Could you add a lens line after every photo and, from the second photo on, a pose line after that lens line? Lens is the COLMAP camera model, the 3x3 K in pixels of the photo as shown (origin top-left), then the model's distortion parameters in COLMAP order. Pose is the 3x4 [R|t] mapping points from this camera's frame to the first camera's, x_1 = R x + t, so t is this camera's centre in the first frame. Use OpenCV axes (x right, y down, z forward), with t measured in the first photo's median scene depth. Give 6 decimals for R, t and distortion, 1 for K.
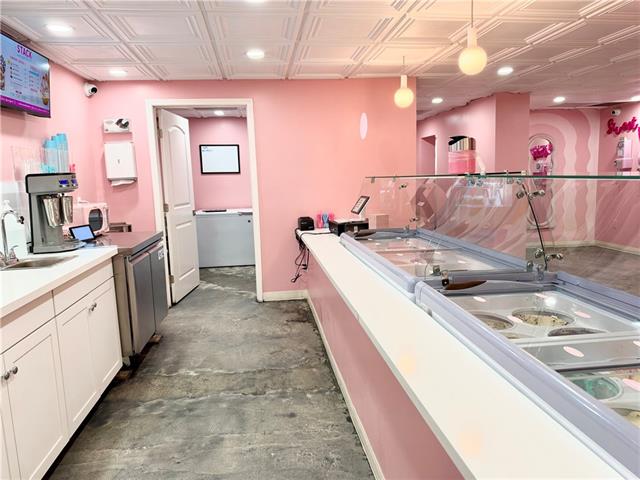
lens RADIAL K [[461.3, 0, 322.0], [0, 461.3, 239.0], [0, 0, 1]] dist [0.004286, -0.015546]
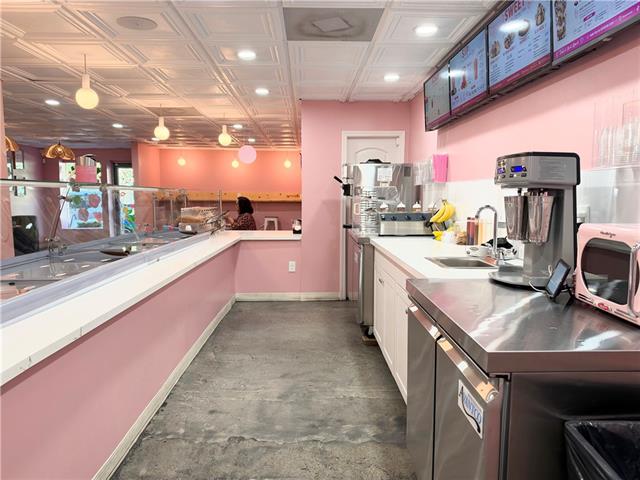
lens RADIAL K [[461.3, 0, 318.8], [0, 461.3, 239.8], [0, 0, 1]] dist [0.004286, -0.015546]
pose [[-0.993035, 0.018888, 0.116292, -0.383374], [0.046244, 0.970340, 0.237280, -0.198956], [-0.108361, 0.241006, -0.964455, 1.684738]]
